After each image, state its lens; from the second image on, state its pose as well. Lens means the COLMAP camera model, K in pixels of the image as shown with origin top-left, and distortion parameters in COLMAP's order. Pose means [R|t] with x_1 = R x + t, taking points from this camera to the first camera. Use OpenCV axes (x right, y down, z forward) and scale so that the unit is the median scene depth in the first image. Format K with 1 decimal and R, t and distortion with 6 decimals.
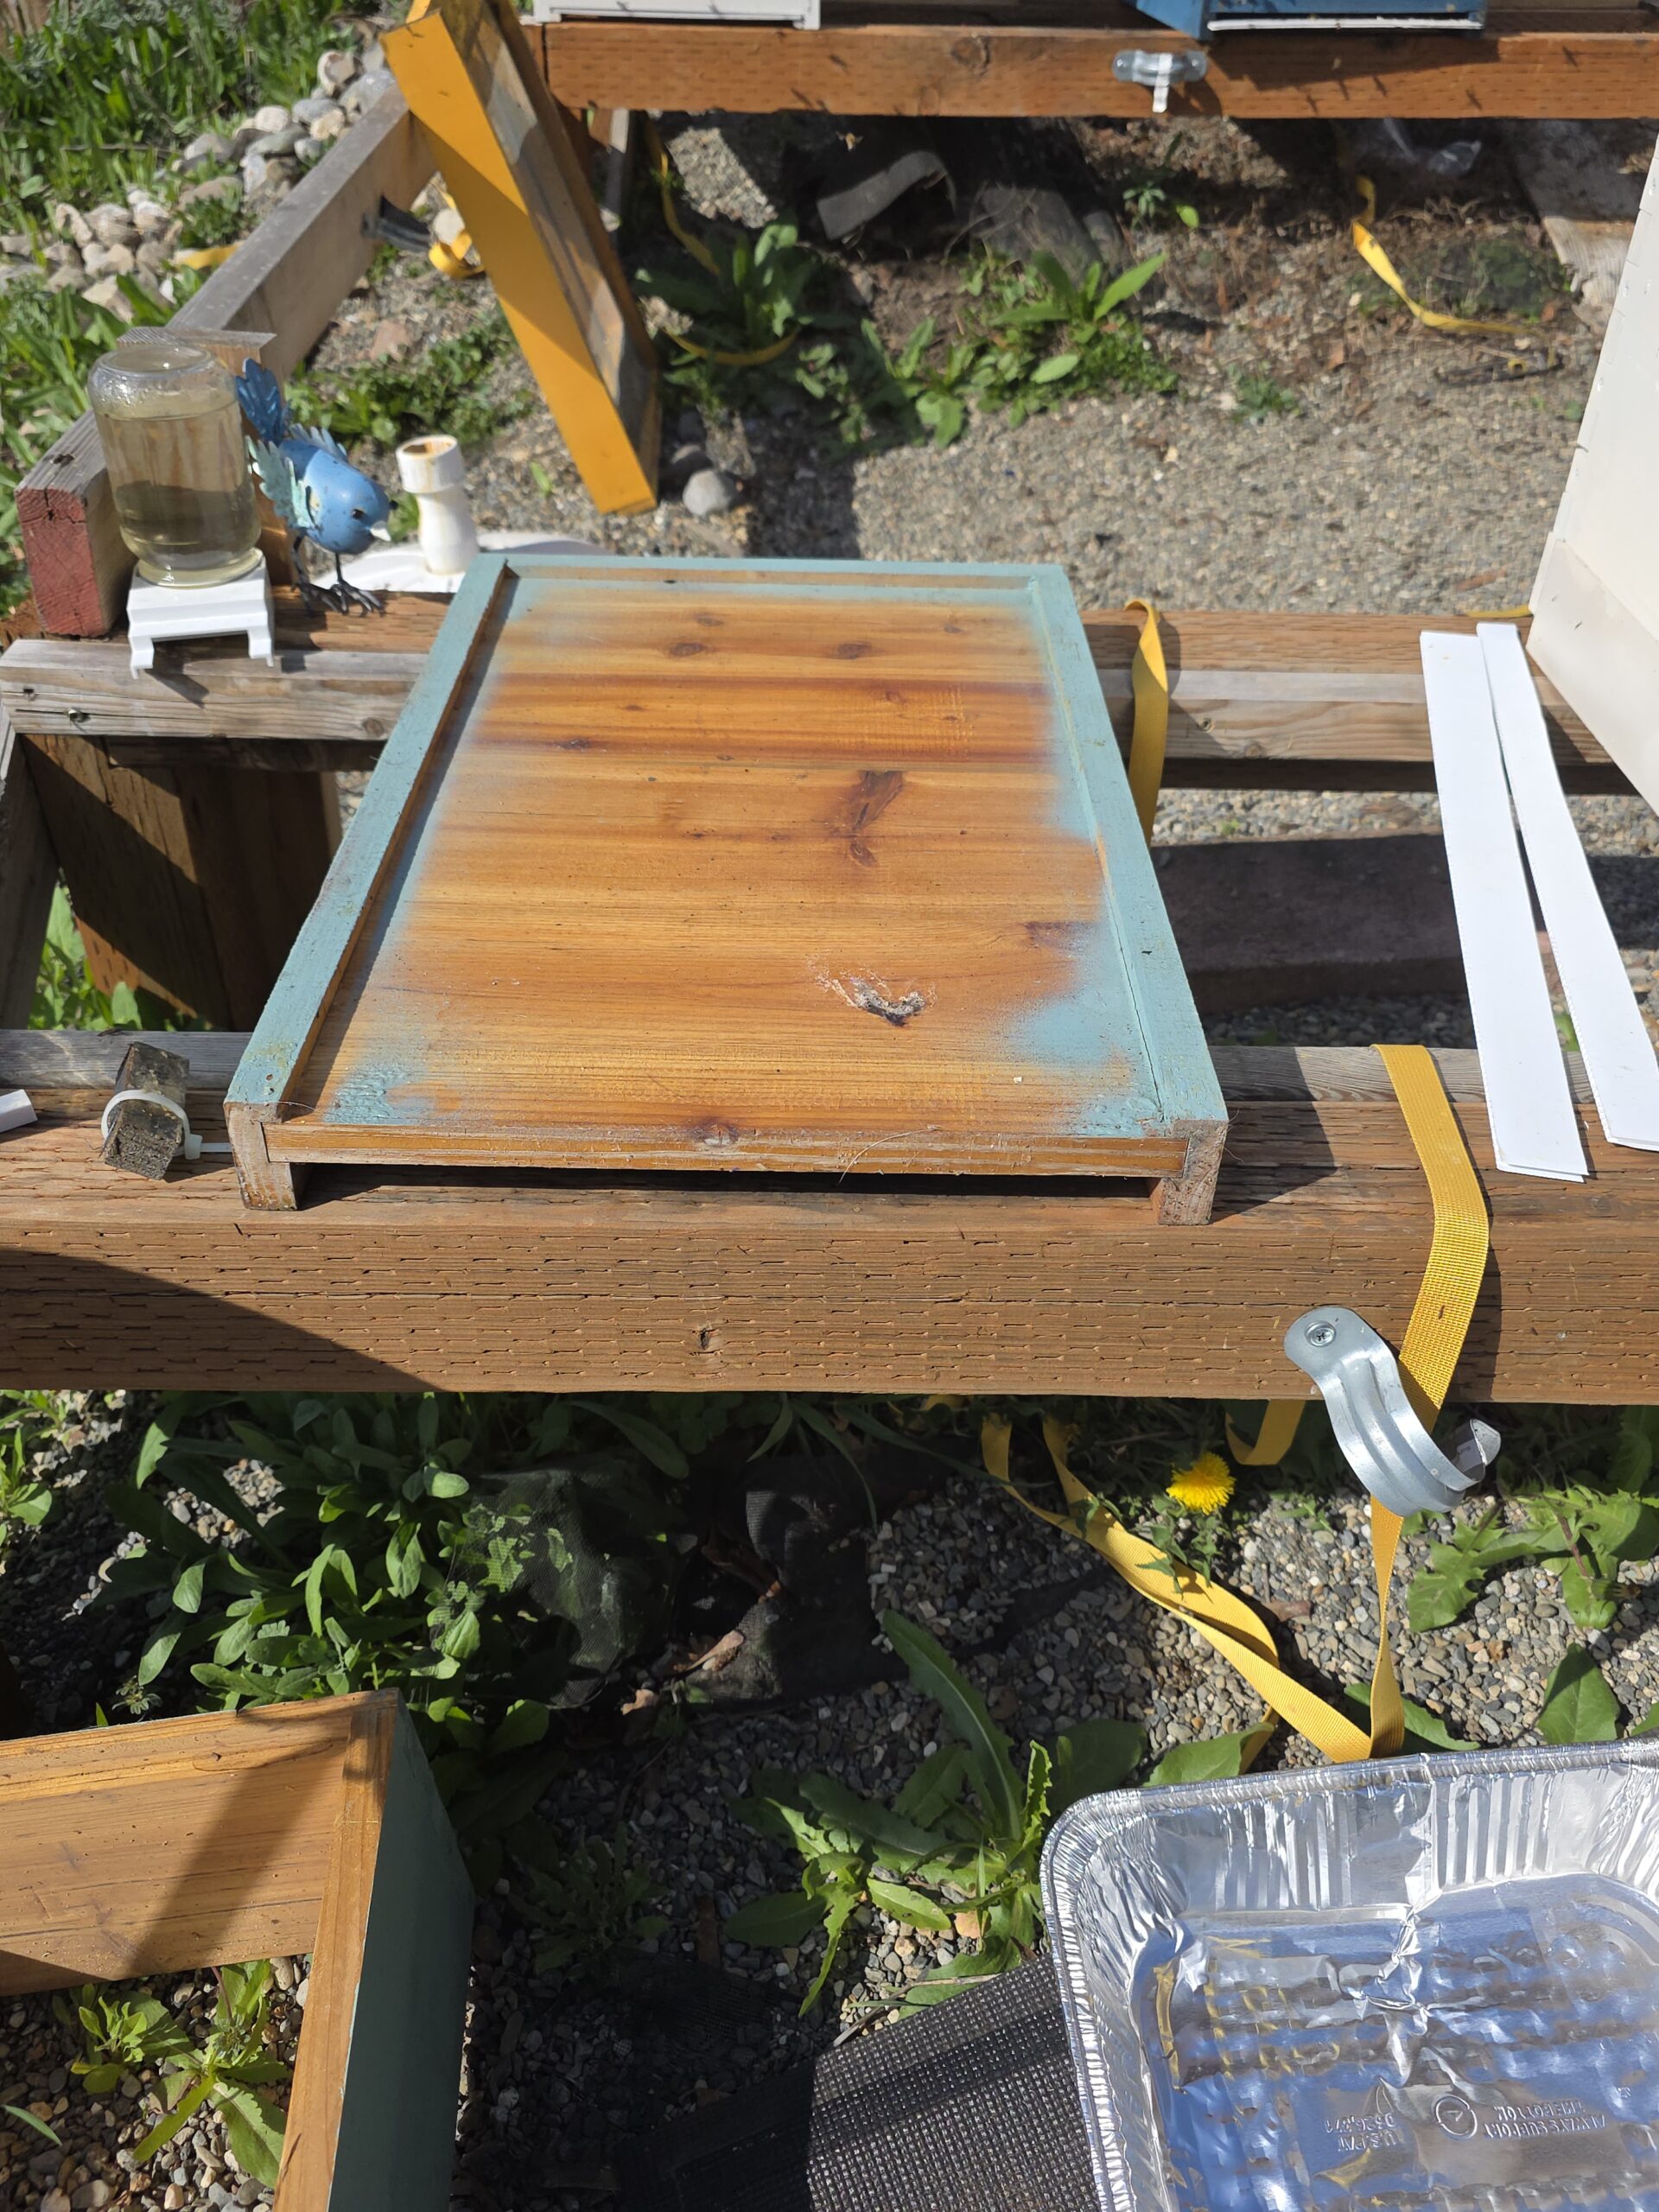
lens RADIAL K [[1727.9, 0, 832.5], [0, 1727.9, 1114.9], [0, 0, 1]] dist [0.025056, -0.025699]
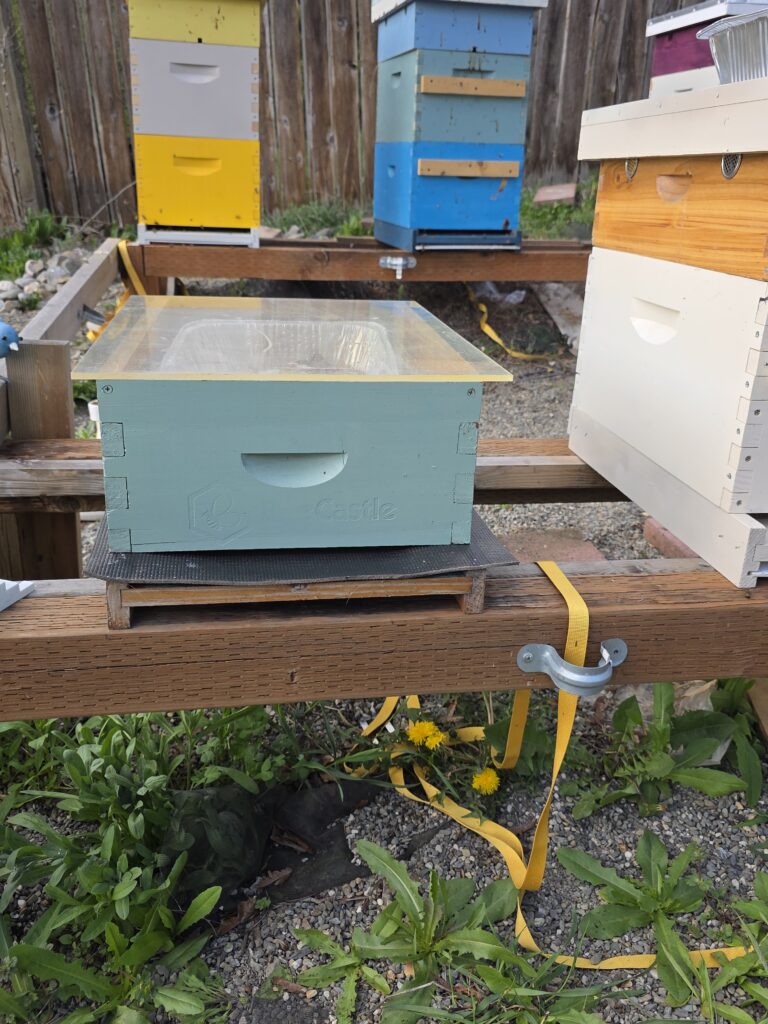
lens RADIAL K [[868.4, 0, 386.1], [0, 868.4, 512.4], [0, 0, 1]] dist [0.013065, 0.016867]
pose [[0.986934, -0.041323, 0.155736, -0.038361], [0.082437, 0.959967, -0.267707, 0.075689], [-0.138439, 0.277048, 0.950831, -0.085921]]
